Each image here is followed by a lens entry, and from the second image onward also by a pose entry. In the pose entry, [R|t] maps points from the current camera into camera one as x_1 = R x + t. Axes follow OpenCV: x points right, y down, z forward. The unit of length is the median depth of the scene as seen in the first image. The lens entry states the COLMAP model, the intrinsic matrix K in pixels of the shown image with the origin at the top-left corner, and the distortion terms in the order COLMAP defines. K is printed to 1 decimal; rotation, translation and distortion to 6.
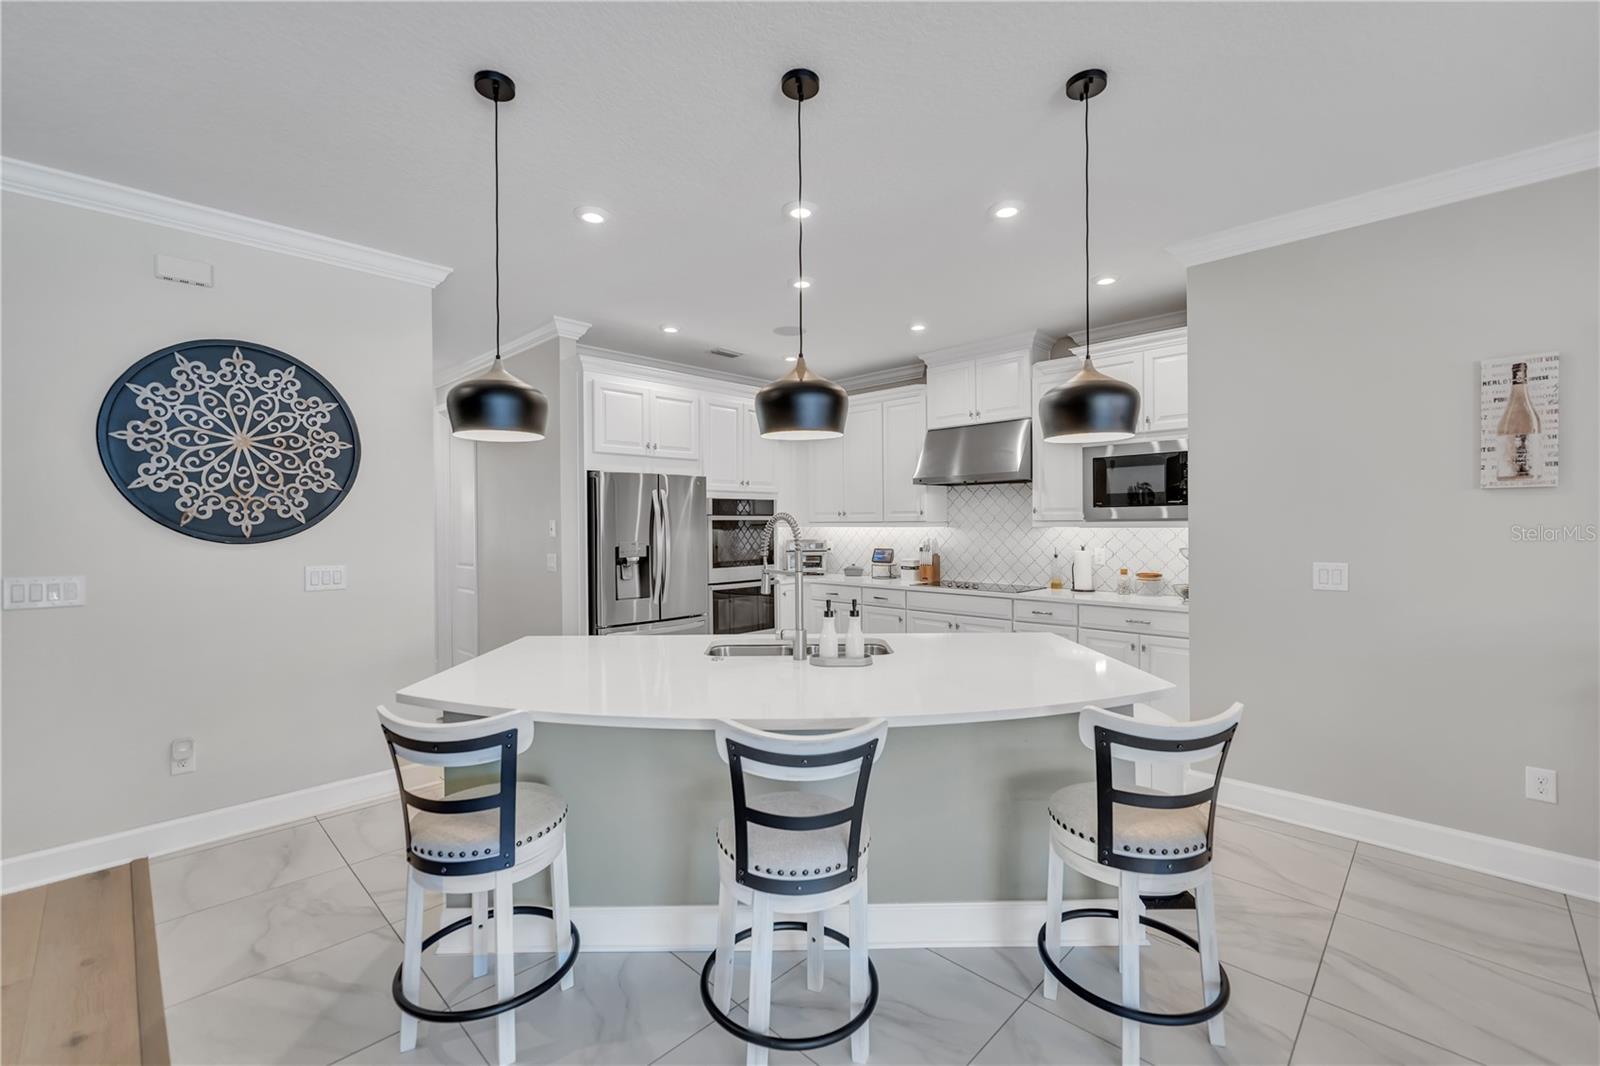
lens RADIAL K [[673.5, 0, 797.7], [0, 673.5, 527.1], [0, 0, 1]] dist [-0.001072, -0.000313]
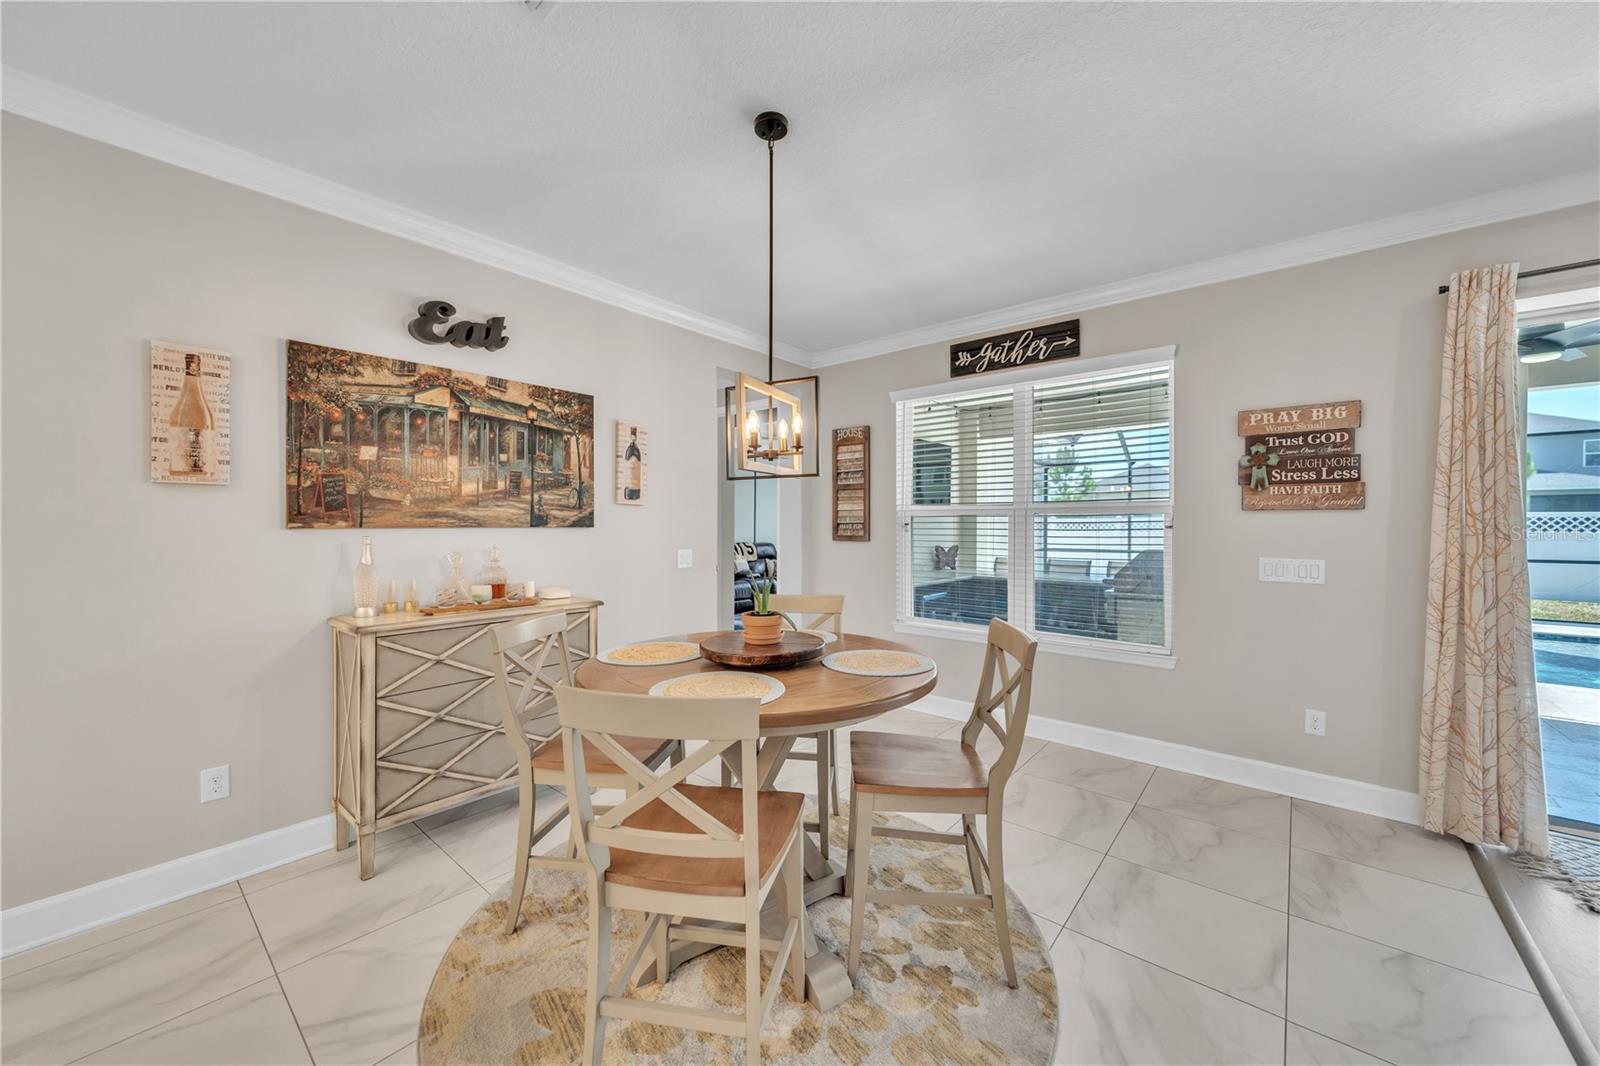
lens RADIAL K [[596.9, 0, 797.8], [0, 596.9, 528.6], [0, 0, 1]] dist [-0.001118, -0.000210]
pose [[-0.076693, -0.000771, 0.997054, 0.132966], [0.004422, 0.999990, 0.001113, 0.006718], [-0.997045, 0.004495, -0.076689, 0.171915]]
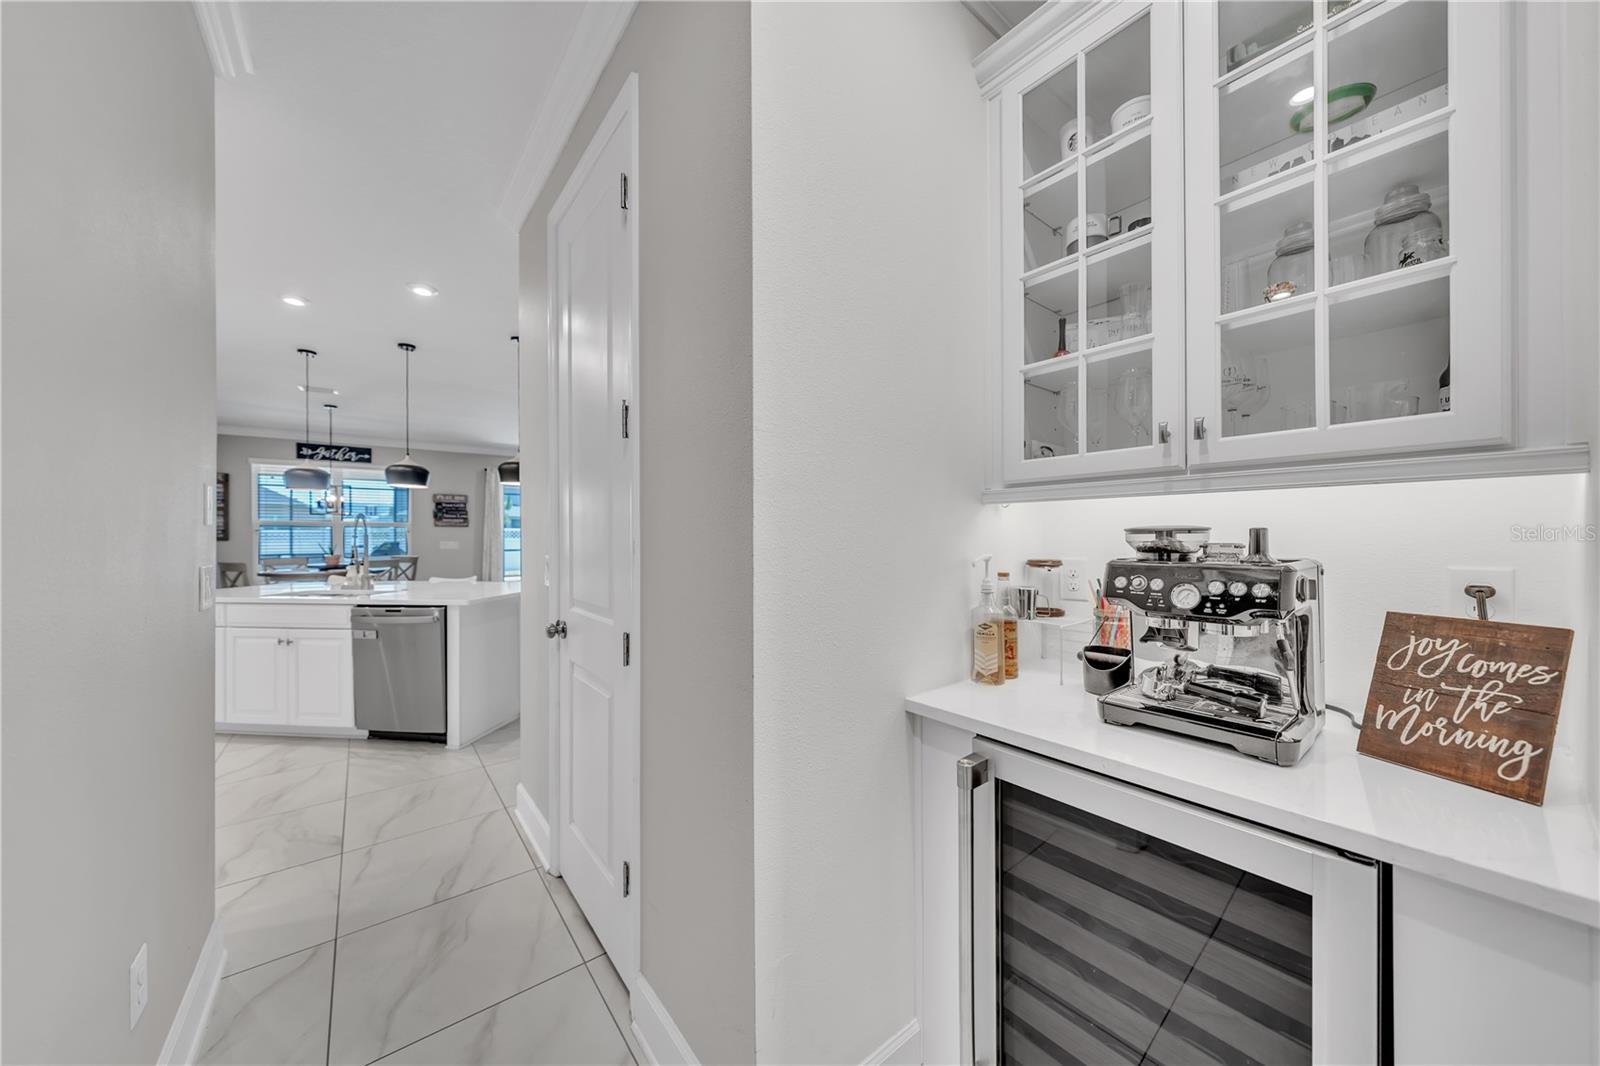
lens RADIAL K [[550.5, 0, 789.3], [0, 550.5, 532.9], [0, 0, 1]] dist [-0.000880, -0.000017]
pose [[-0.990051, 0.015242, 0.139883, -1.148565], [0.015049, 0.999884, -0.002439, 0.048523], [-0.139904, -0.000310, -0.990165, 1.932257]]
